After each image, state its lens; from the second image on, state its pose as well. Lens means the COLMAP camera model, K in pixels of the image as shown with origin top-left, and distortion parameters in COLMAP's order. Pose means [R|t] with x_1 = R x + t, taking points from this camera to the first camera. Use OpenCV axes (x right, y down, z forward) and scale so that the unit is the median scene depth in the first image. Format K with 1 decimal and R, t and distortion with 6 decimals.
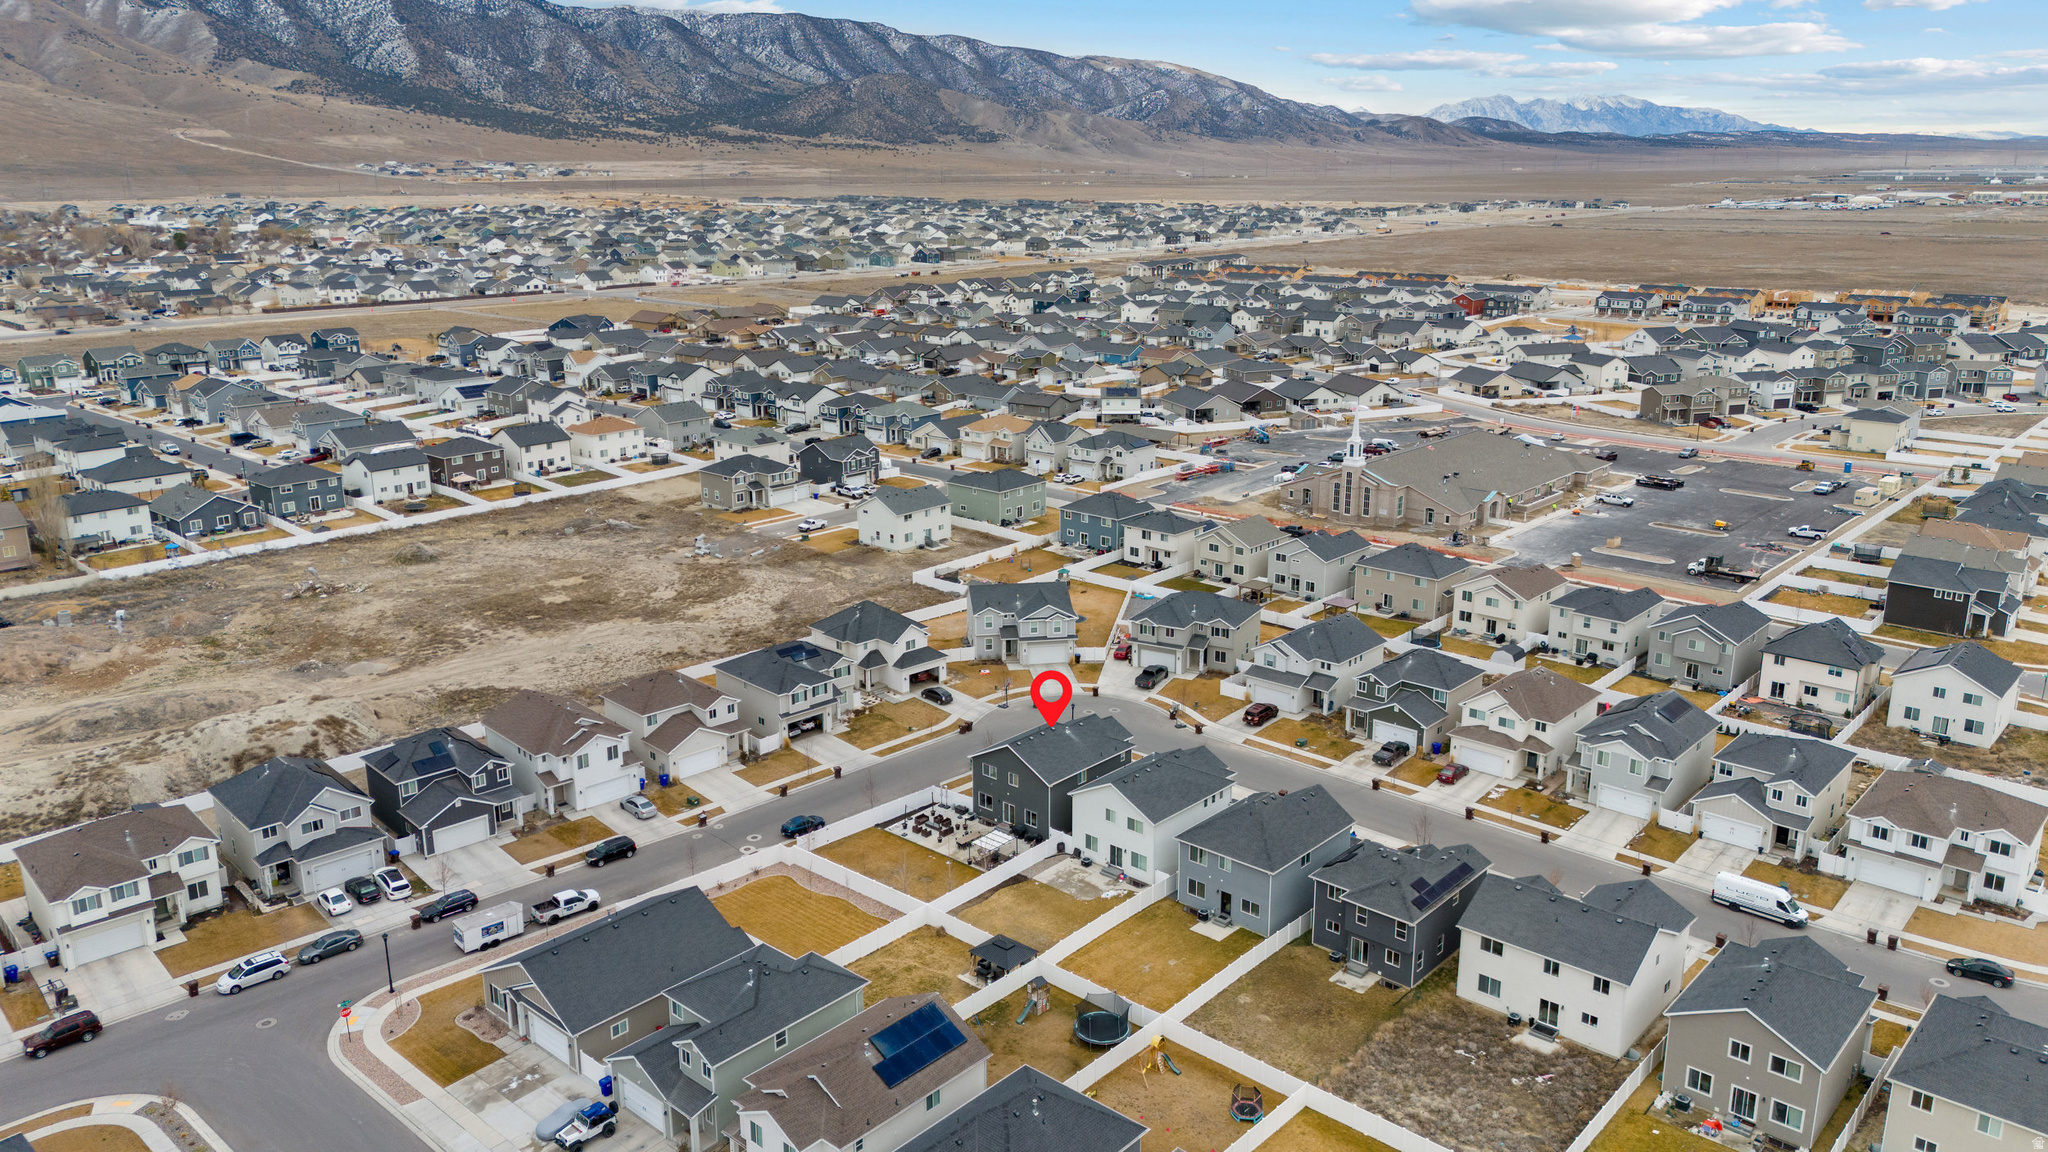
lens RADIAL K [[1491.7, 0, 1035.7], [0, 1491.7, 567.3], [0, 0, 1]] dist [0.051908, 0.000392]
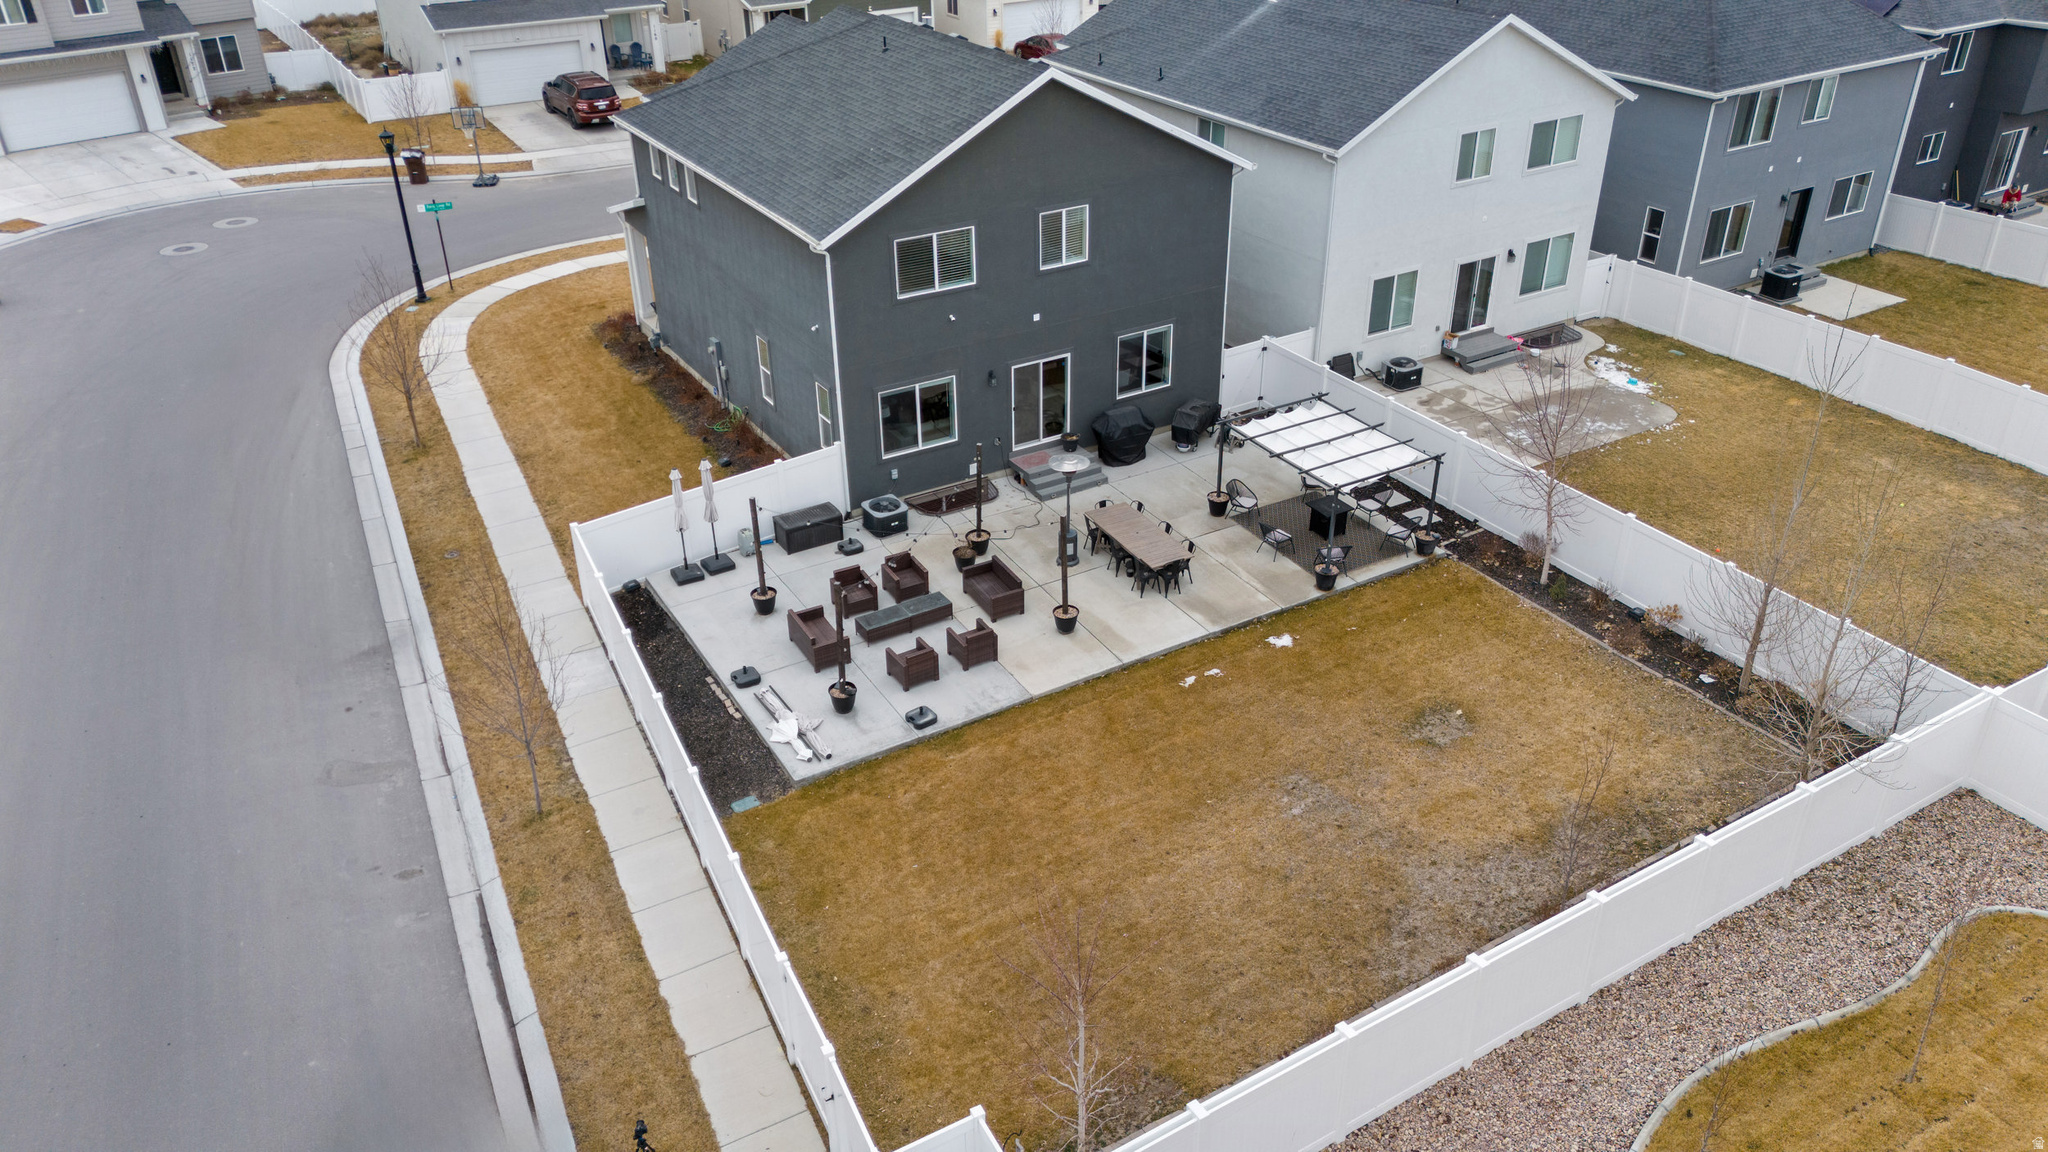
lens RADIAL K [[1491.7, 0, 1035.7], [0, 1491.7, 567.3], [0, 0, 1]] dist [0.051908, 0.000392]
pose [[0.285511, -0.470719, 0.834810, -0.225278], [0.263226, 0.876084, 0.403967, 0.092386], [-0.921518, 0.104407, 0.374037, 0.911720]]
